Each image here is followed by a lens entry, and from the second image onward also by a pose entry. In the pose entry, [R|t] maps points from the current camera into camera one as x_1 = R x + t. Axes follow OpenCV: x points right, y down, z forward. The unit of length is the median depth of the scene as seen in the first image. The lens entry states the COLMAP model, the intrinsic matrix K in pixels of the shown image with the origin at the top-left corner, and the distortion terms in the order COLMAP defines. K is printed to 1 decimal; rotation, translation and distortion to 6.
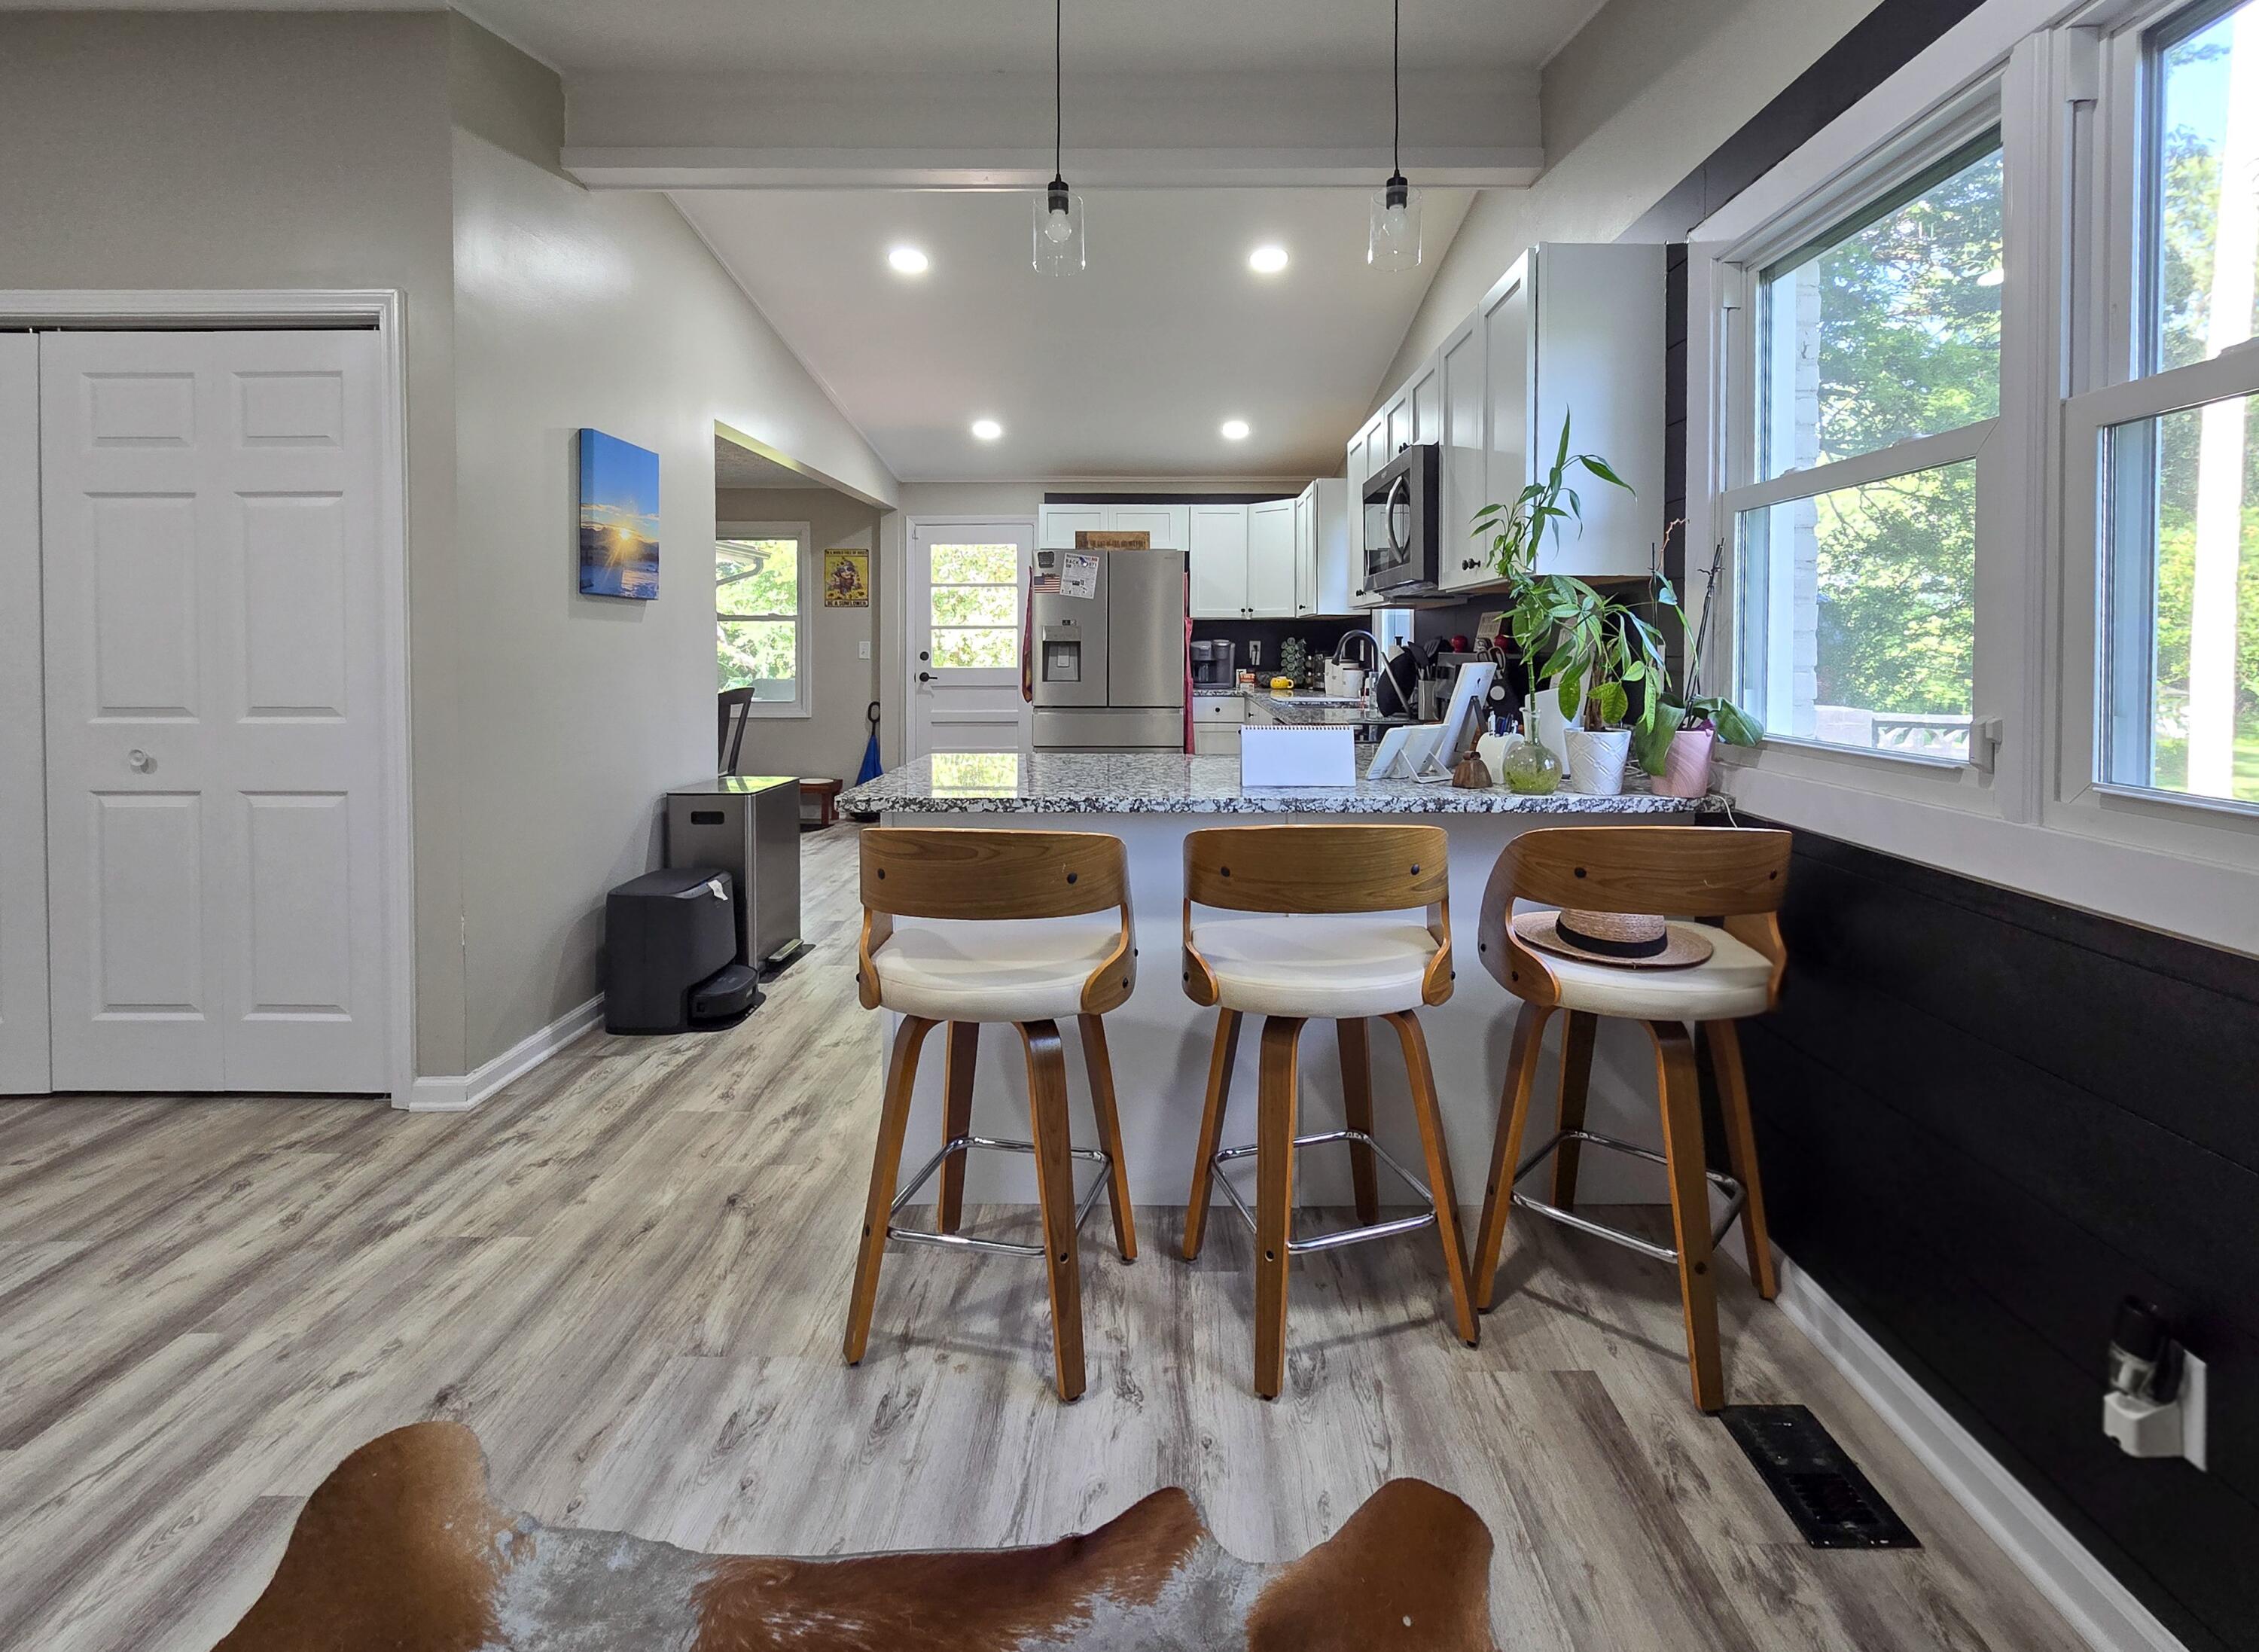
lens RADIAL K [[1004.6, 0, 1138.6], [0, 1004.6, 654.9], [0, 0, 1]] dist [0.000760, -0.000951]
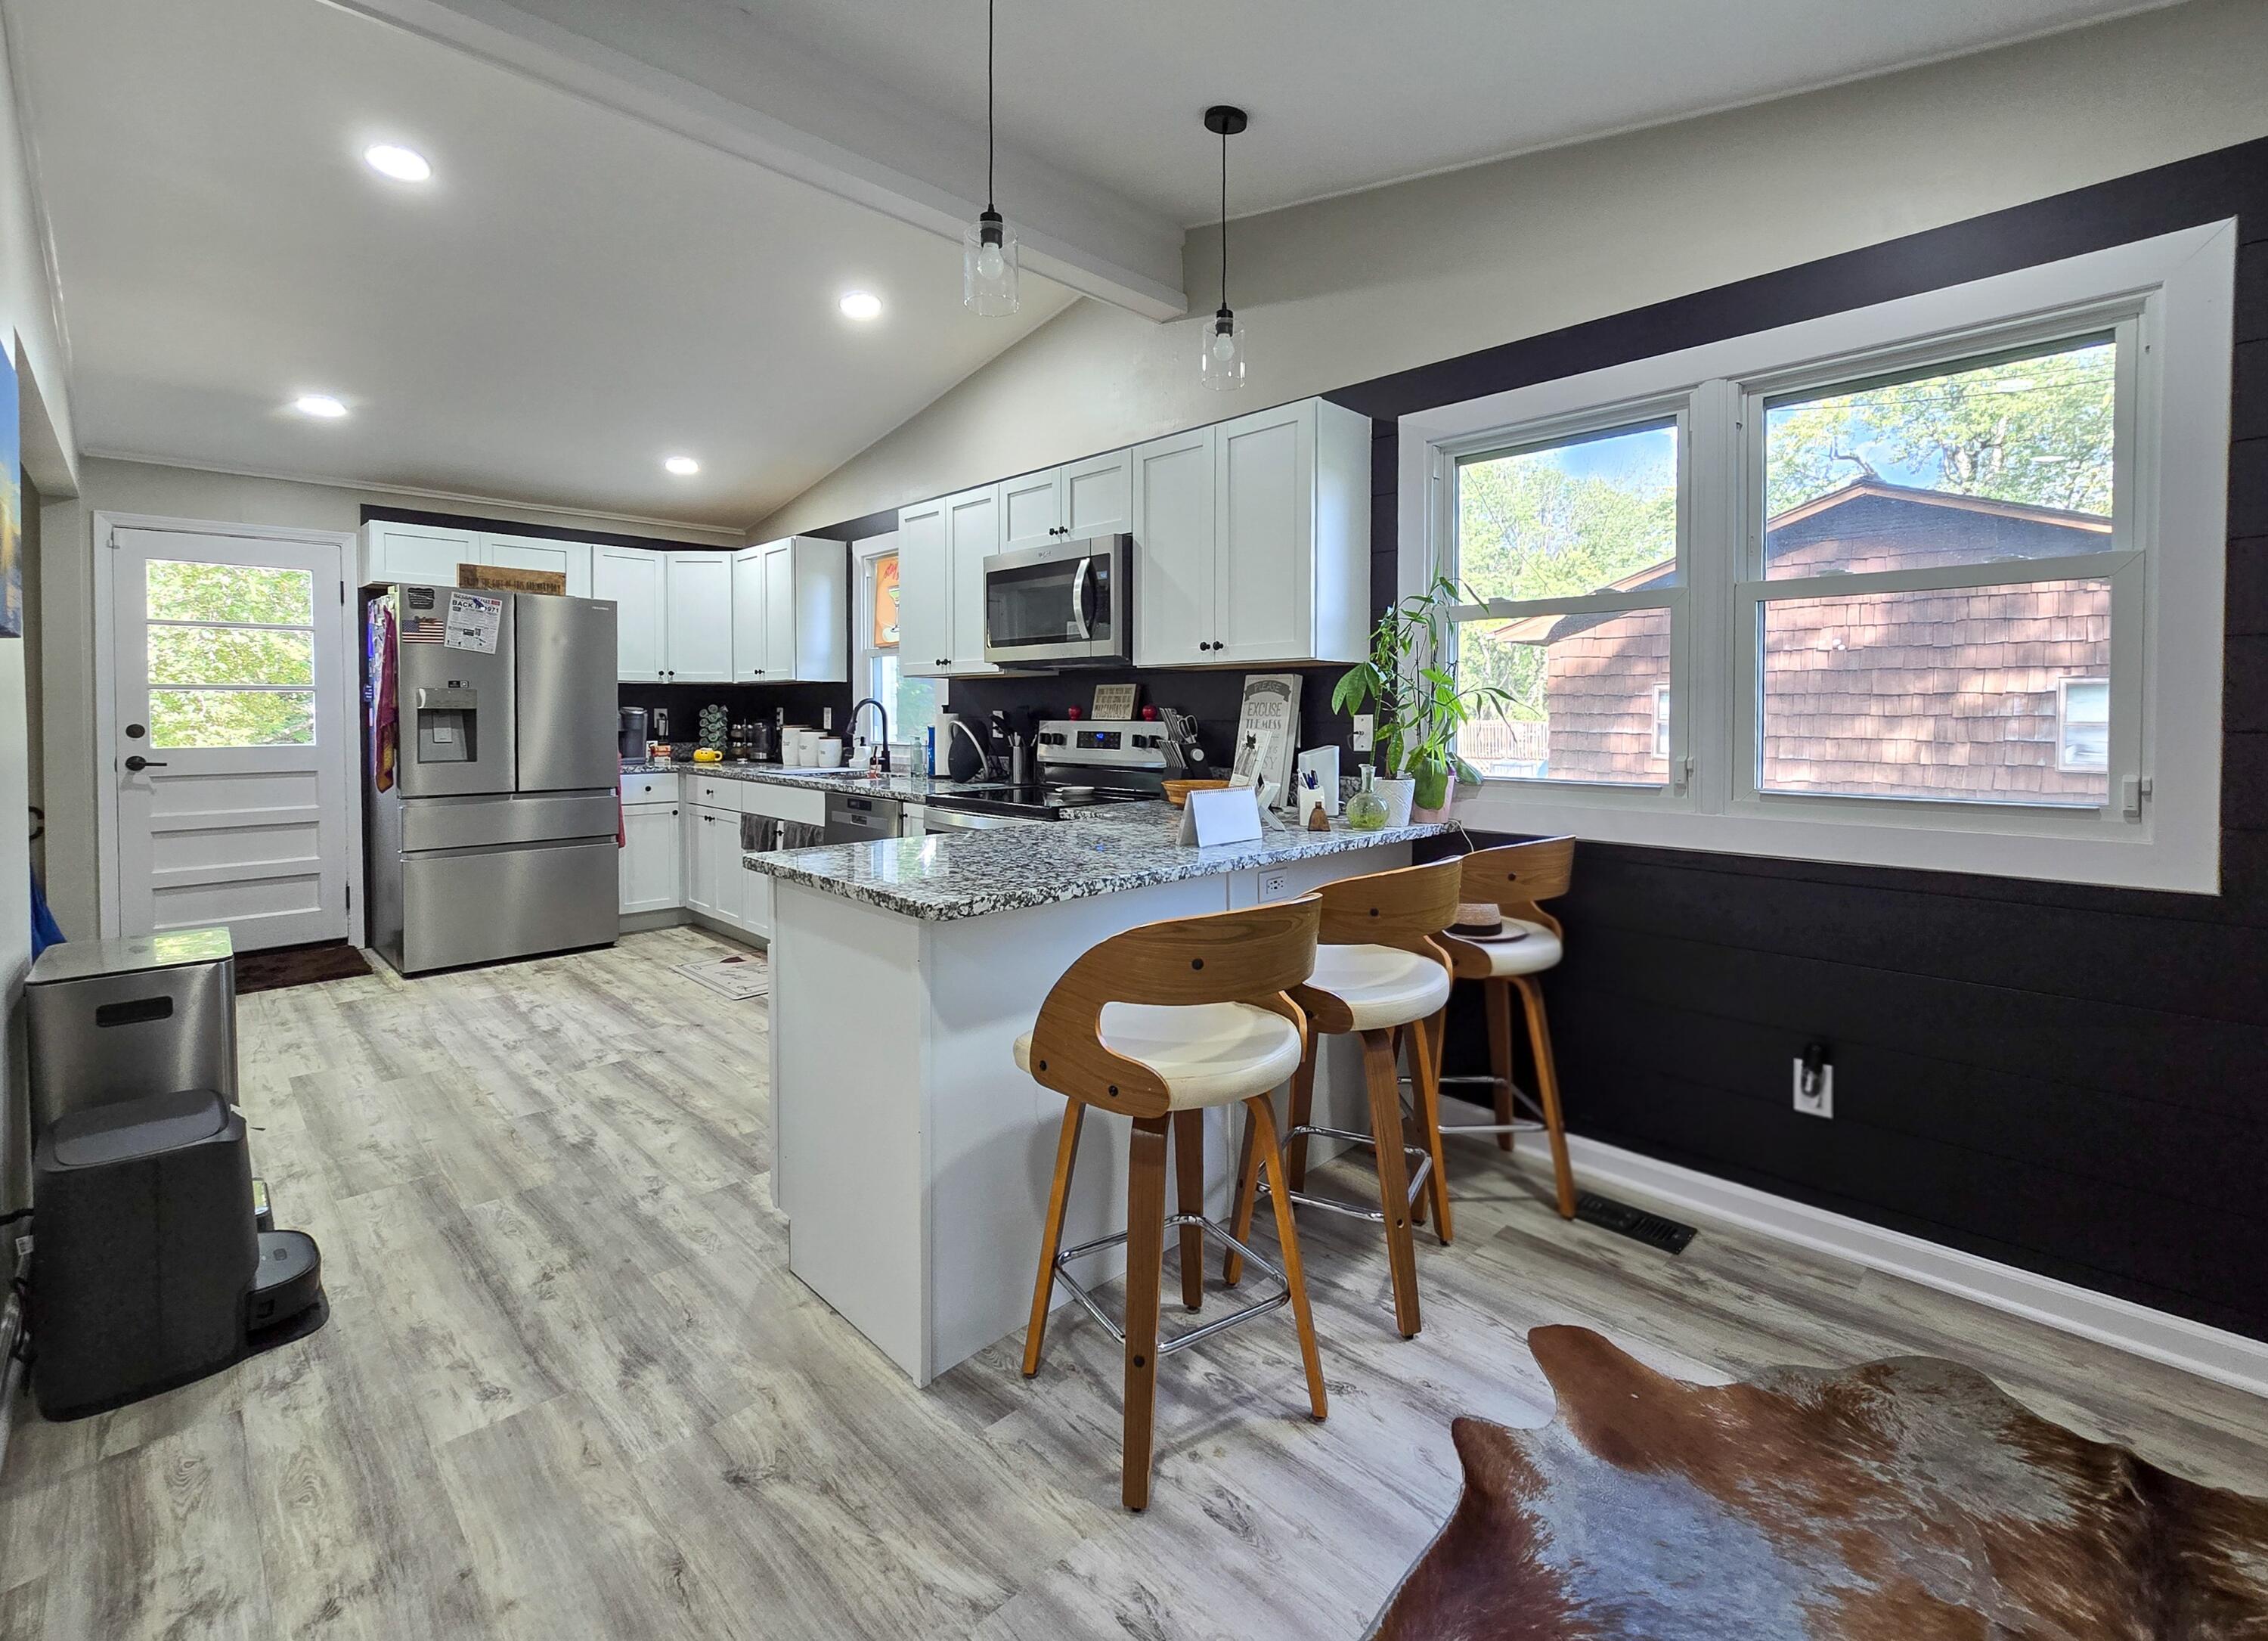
lens RADIAL K [[1017.9, 0, 1133.4], [0, 1017.9, 731.7], [0, 0, 1]] dist [-0.000391, -0.000607]
pose [[0.707228, -0.015420, 0.706818, -0.599703], [0.007494, 0.999869, 0.014315, -0.008352], [-0.706946, -0.004827, 0.707251, 0.228933]]
